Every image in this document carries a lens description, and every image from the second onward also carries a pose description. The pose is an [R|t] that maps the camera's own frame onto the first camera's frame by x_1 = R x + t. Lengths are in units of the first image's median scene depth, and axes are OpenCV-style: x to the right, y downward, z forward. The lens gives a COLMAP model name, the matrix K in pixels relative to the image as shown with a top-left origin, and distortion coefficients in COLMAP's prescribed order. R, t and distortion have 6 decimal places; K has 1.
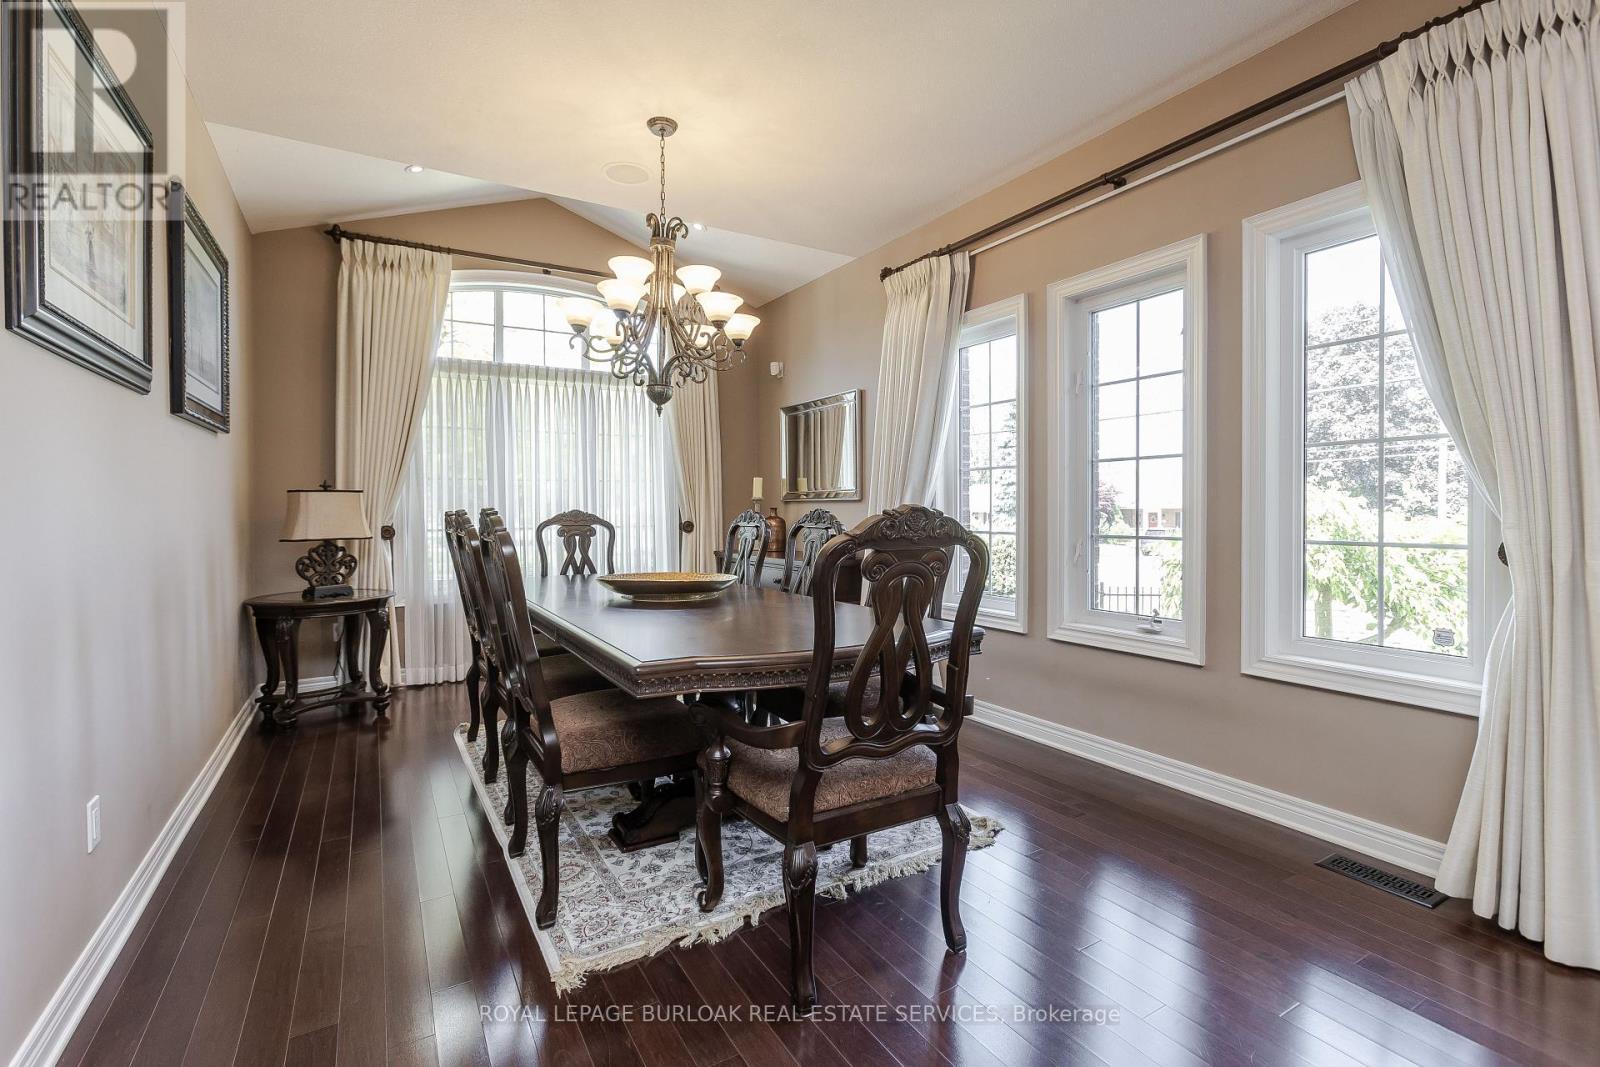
lens RADIAL K [[717.7, 0, 766.0], [0, 717.7, 518.4], [0, 0, 1]] dist [-0.002851, 0.005232]
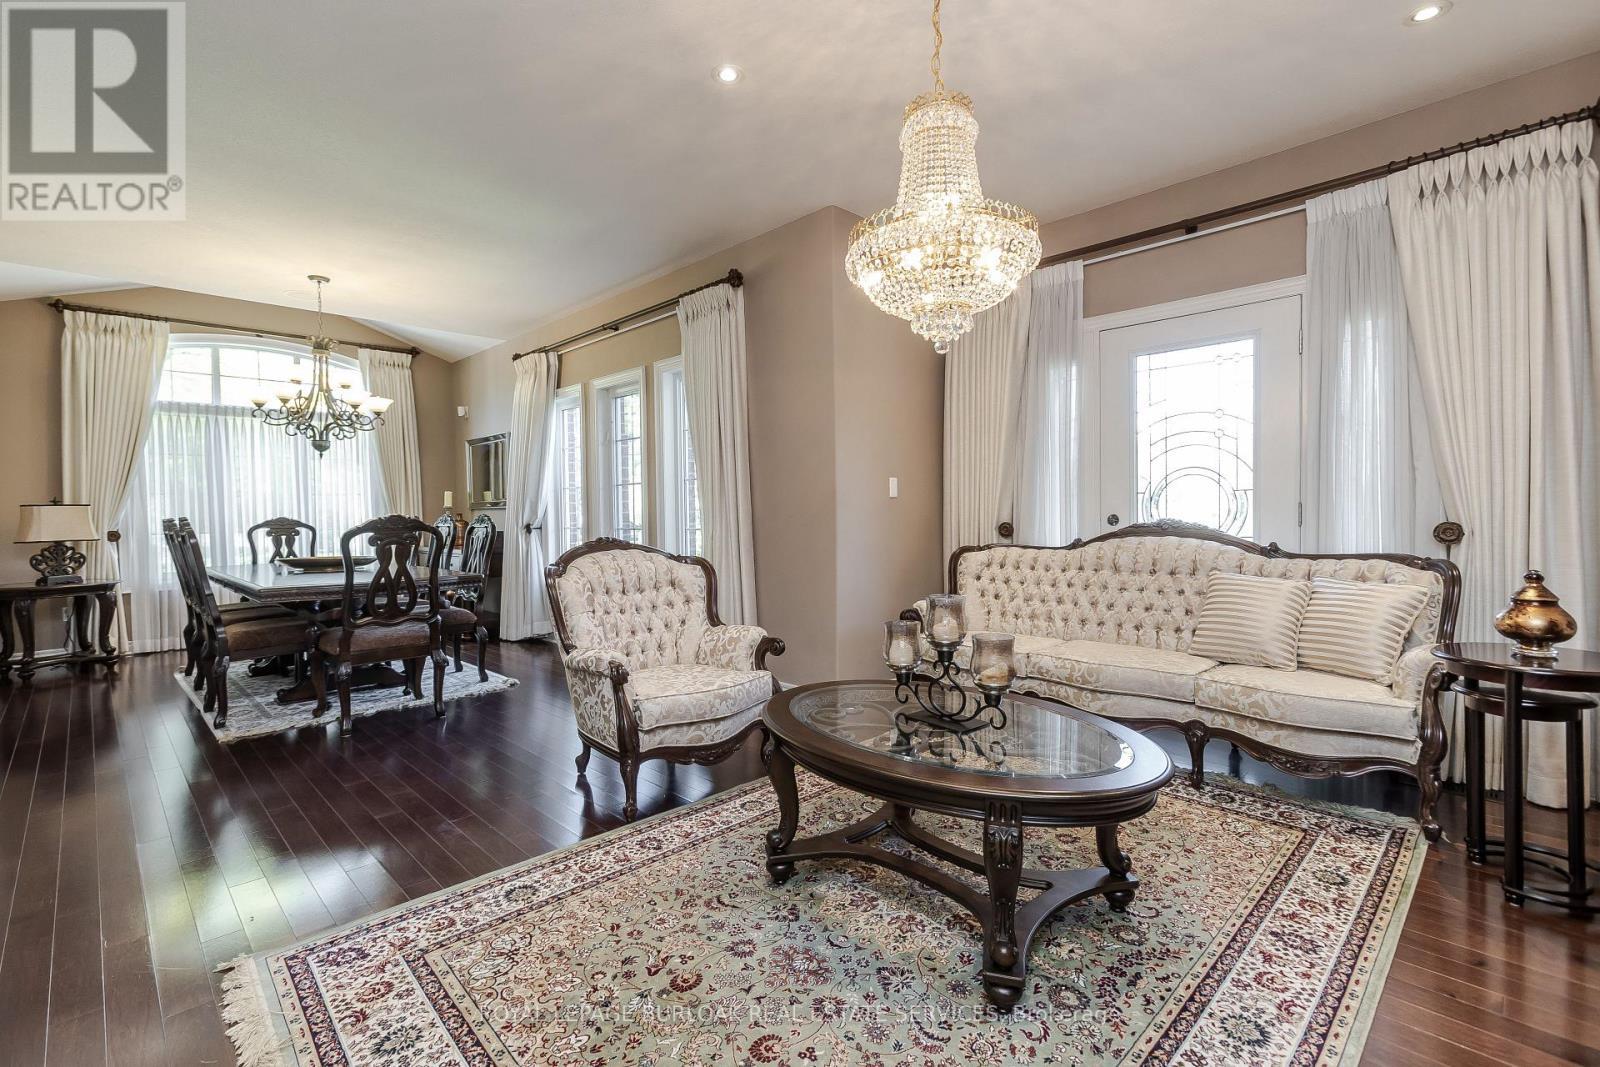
lens RADIAL K [[717.7, 0, 801.0], [0, 717.7, 524.0], [0, 0, 1]] dist [-0.002851, 0.005232]
pose [[0.960428, -0.015866, 0.278076, 0.315761], [0.014867, 0.999873, 0.005700, 0.009015], [-0.278131, -0.001341, 0.960542, -0.614173]]
